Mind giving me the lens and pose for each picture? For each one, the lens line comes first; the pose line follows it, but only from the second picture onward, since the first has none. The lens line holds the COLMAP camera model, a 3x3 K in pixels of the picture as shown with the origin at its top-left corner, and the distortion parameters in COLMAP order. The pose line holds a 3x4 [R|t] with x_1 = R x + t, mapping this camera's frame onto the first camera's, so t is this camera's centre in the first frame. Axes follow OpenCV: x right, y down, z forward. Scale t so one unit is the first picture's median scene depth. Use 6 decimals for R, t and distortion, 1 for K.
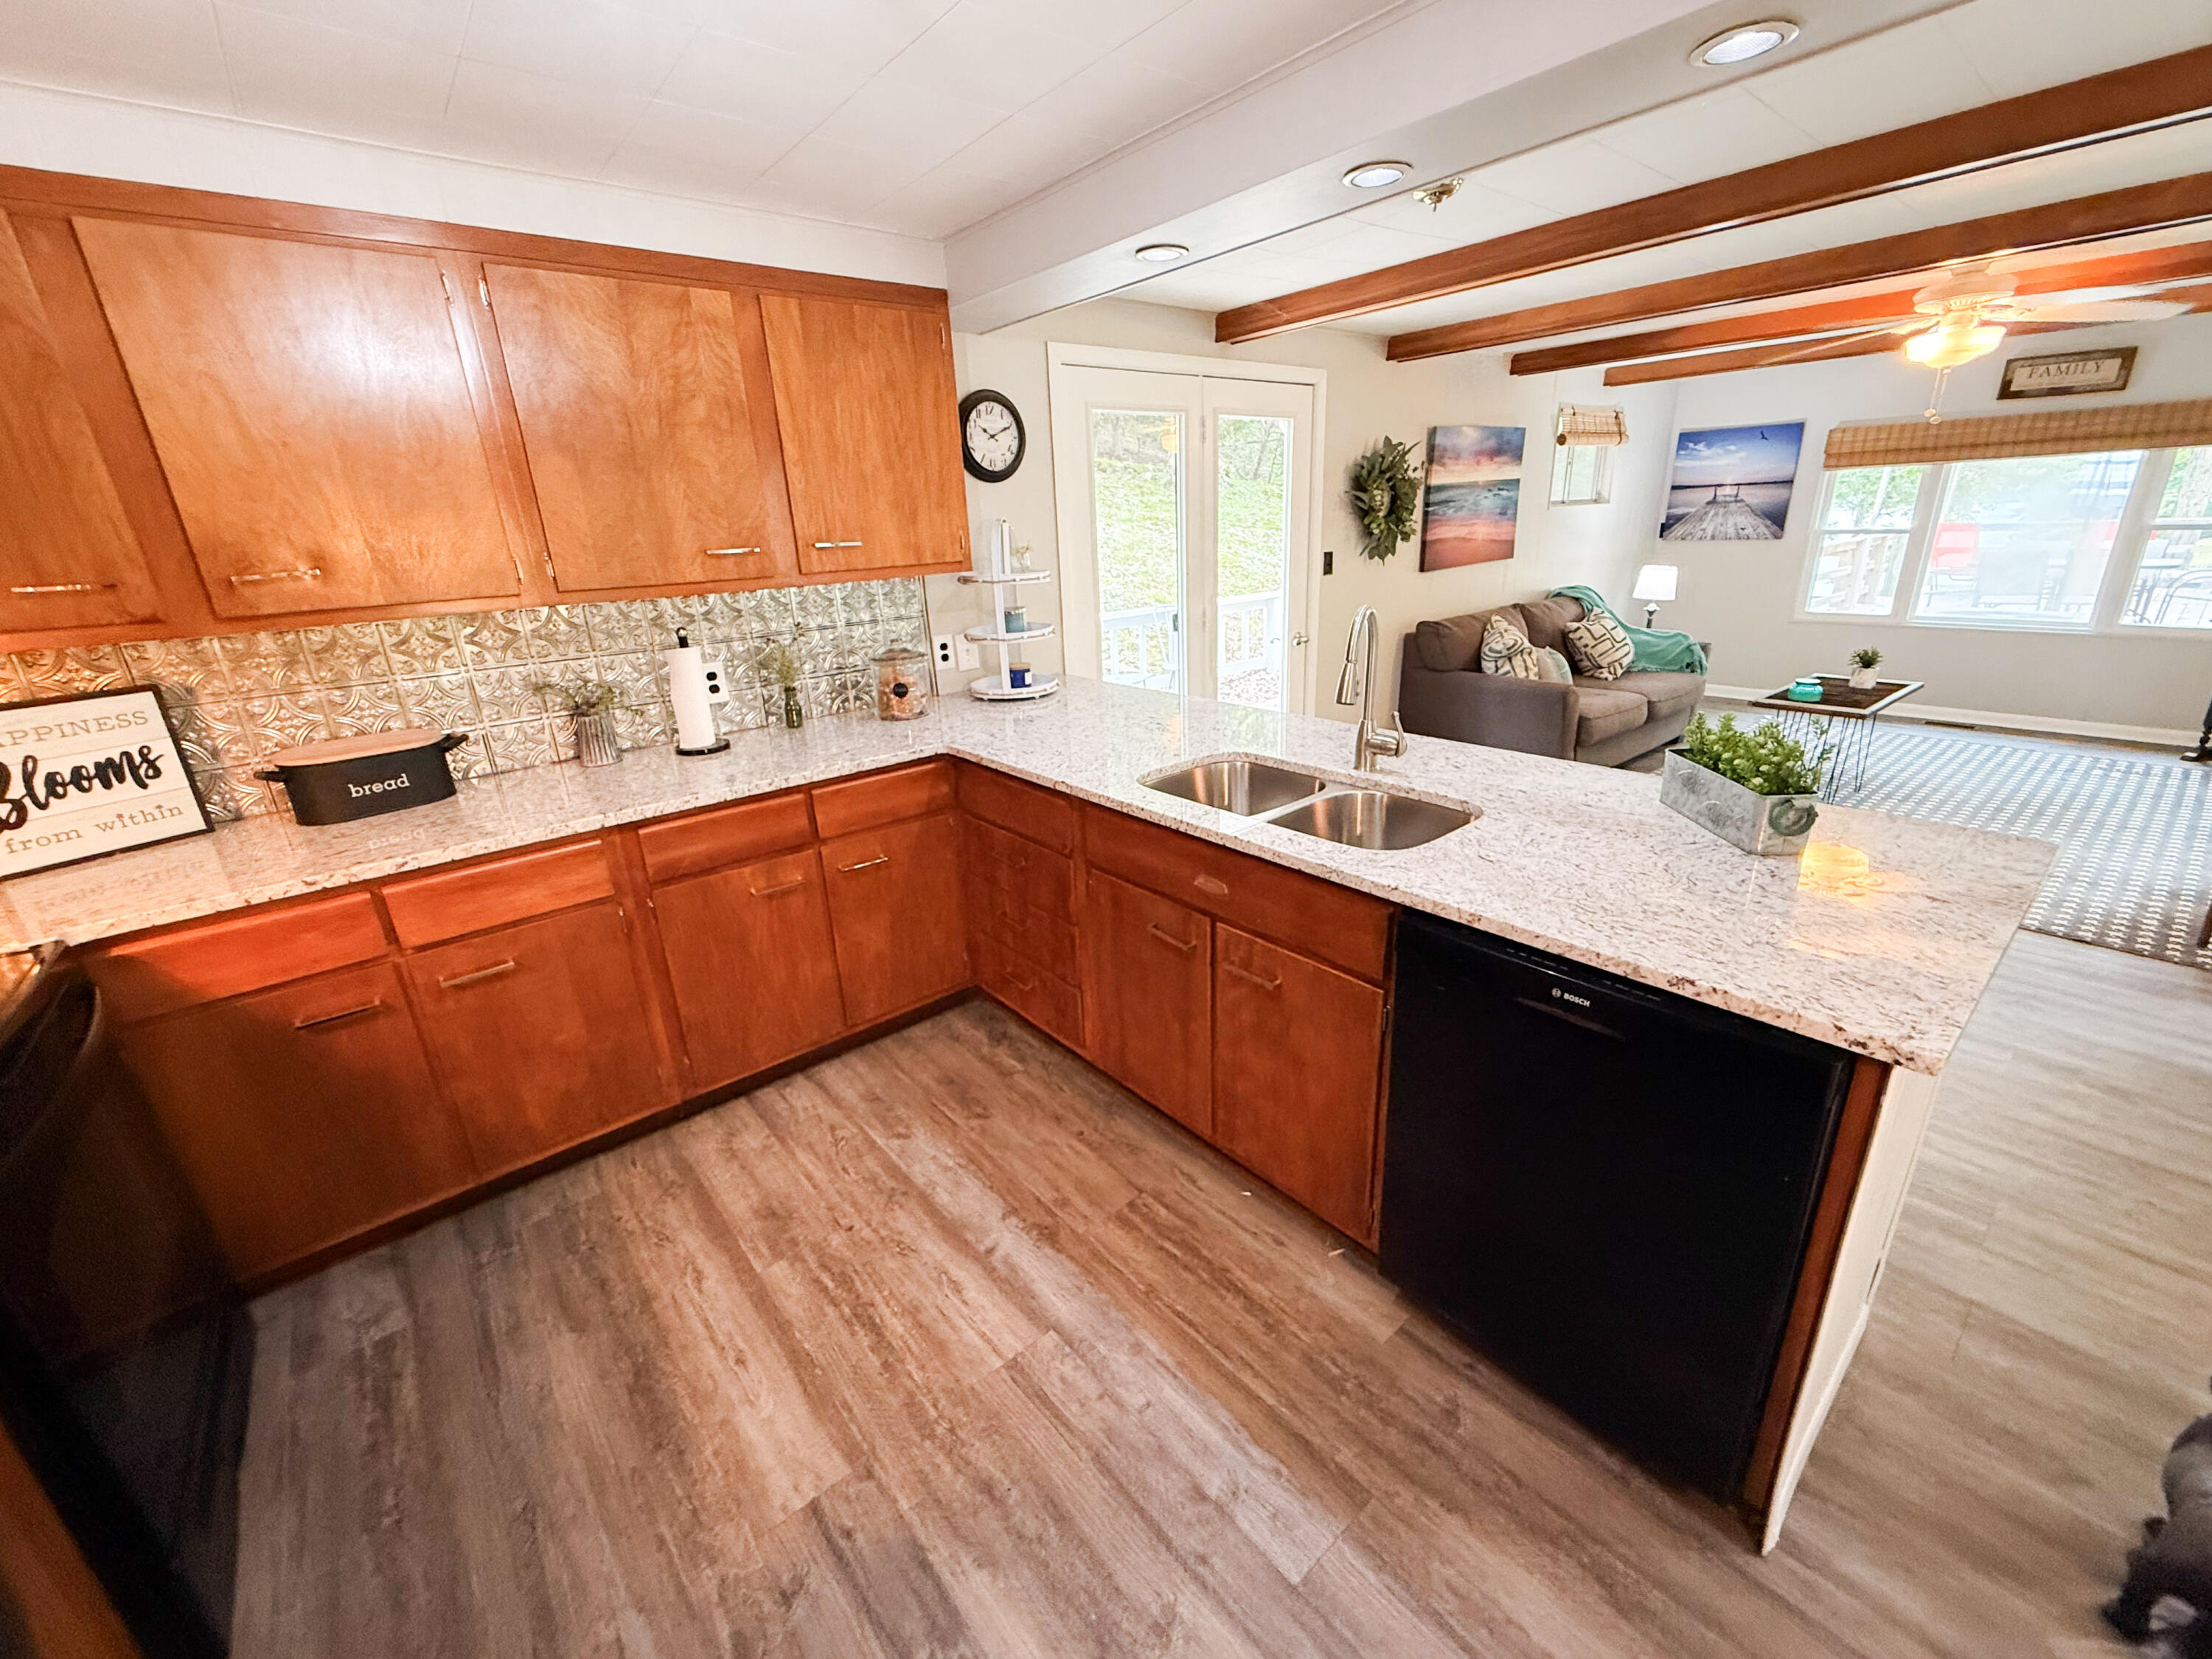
lens RADIAL K [[888.6, 0, 1107.3], [0, 888.6, 831.7], [0, 0, 1]] dist [-0.003299, 0.000004]
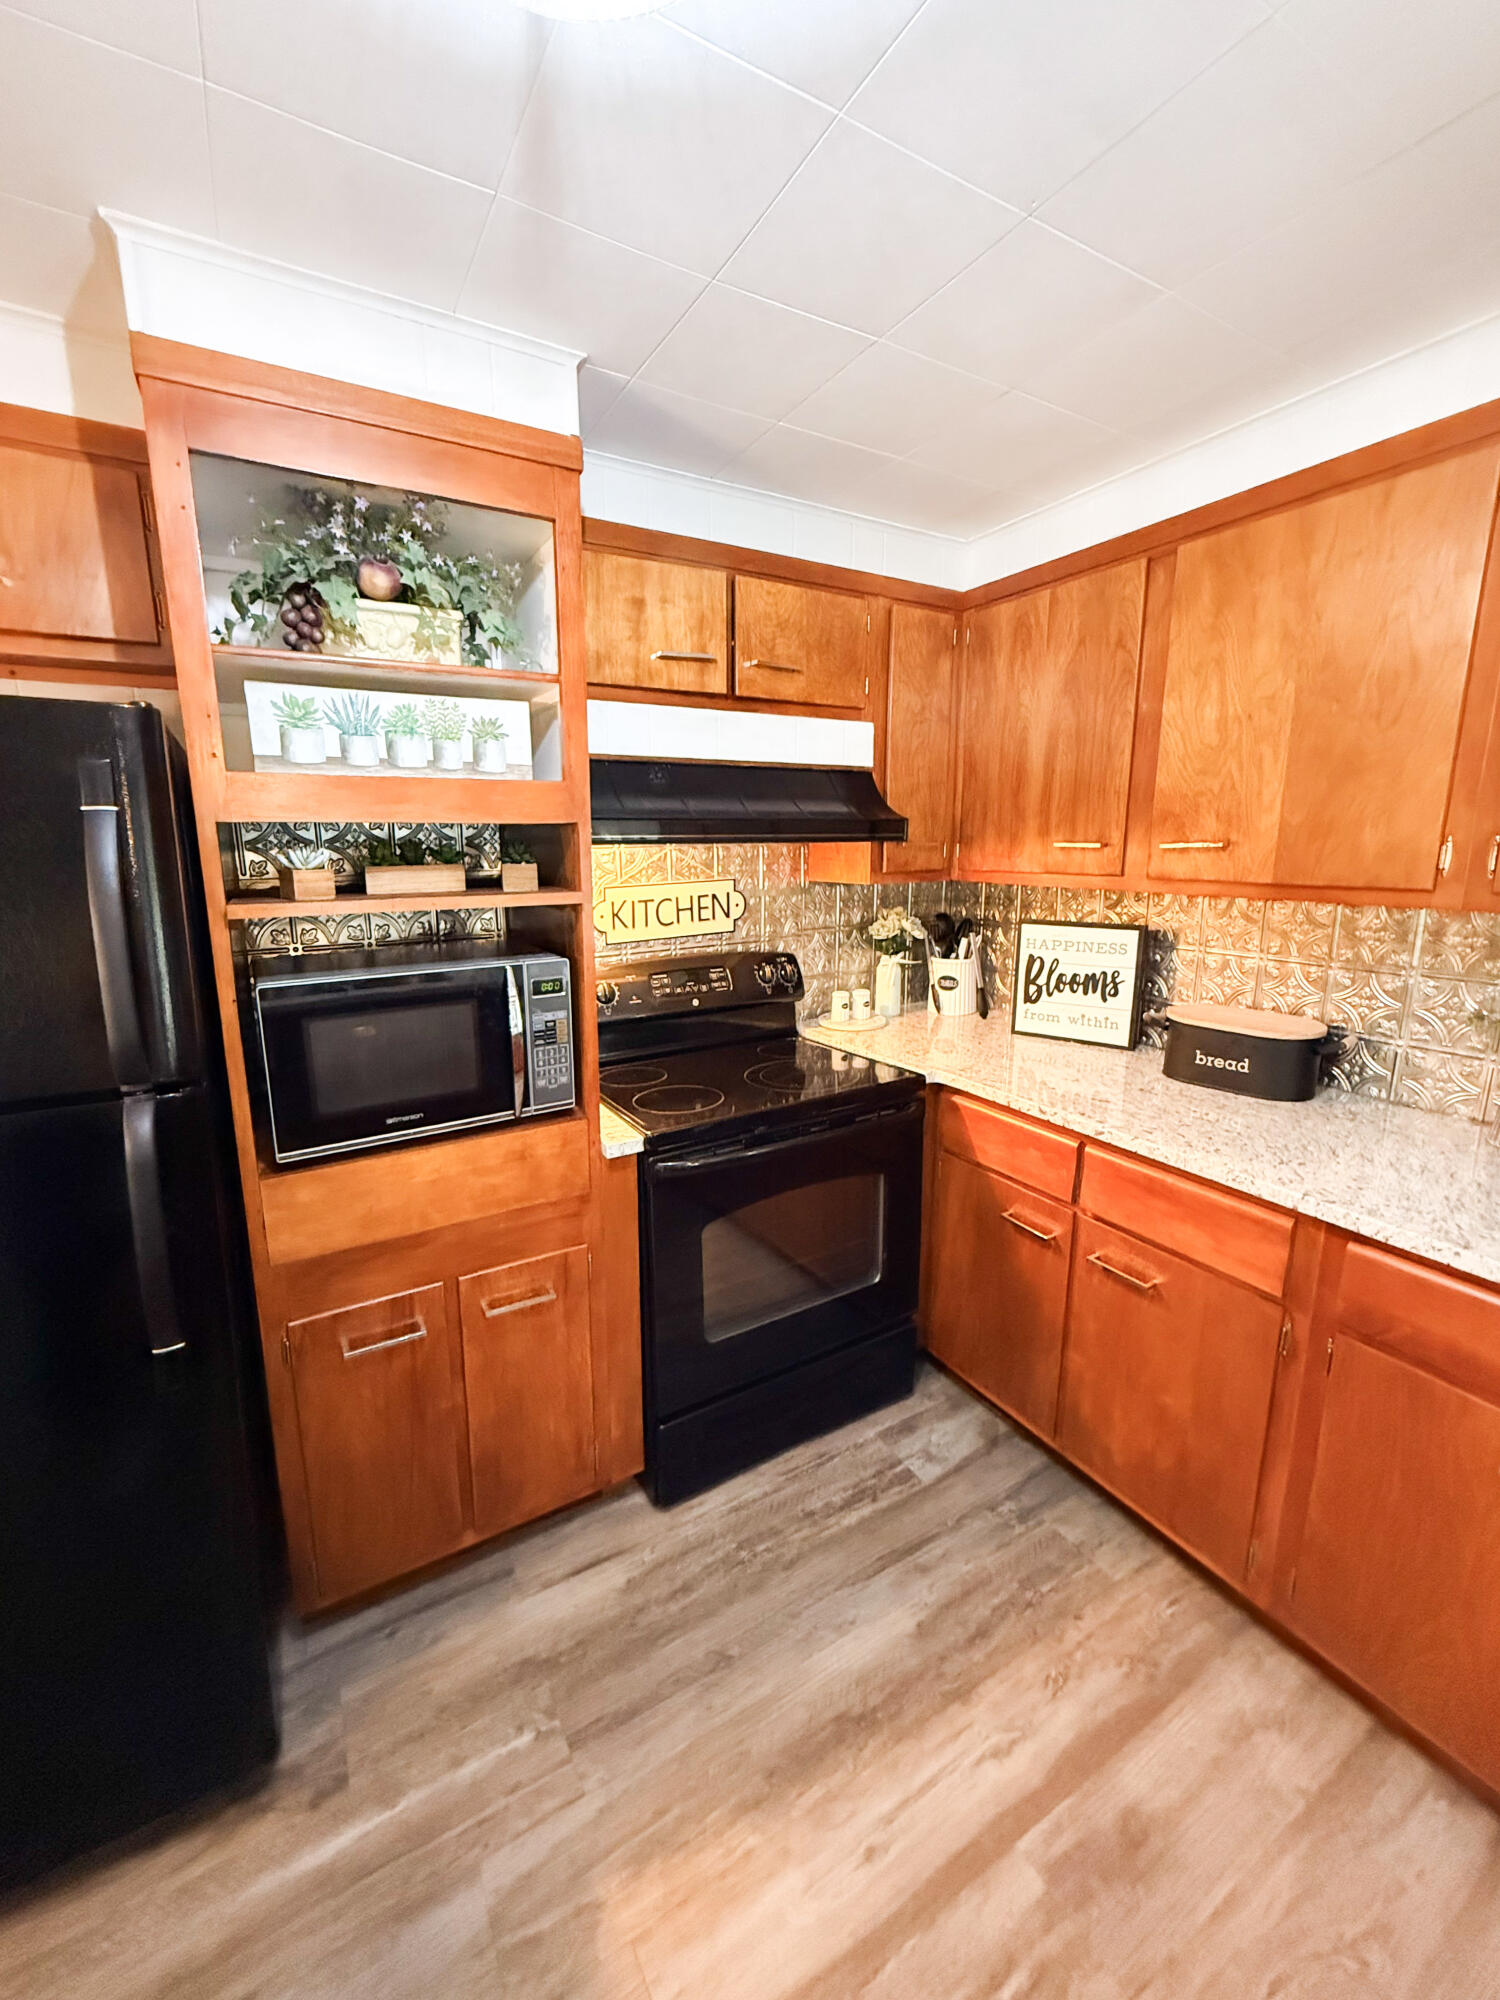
lens RADIAL K [[803.4, 0, 749.1], [0, 803.4, 997.8], [0, 0, 1]] dist [-0.003299, 0.000004]
pose [[-0.164396, 0.234119, -0.958208, 0.085583], [-0.318403, 0.906828, 0.276193, -0.211627], [0.933592, 0.350501, -0.074535, 0.621889]]
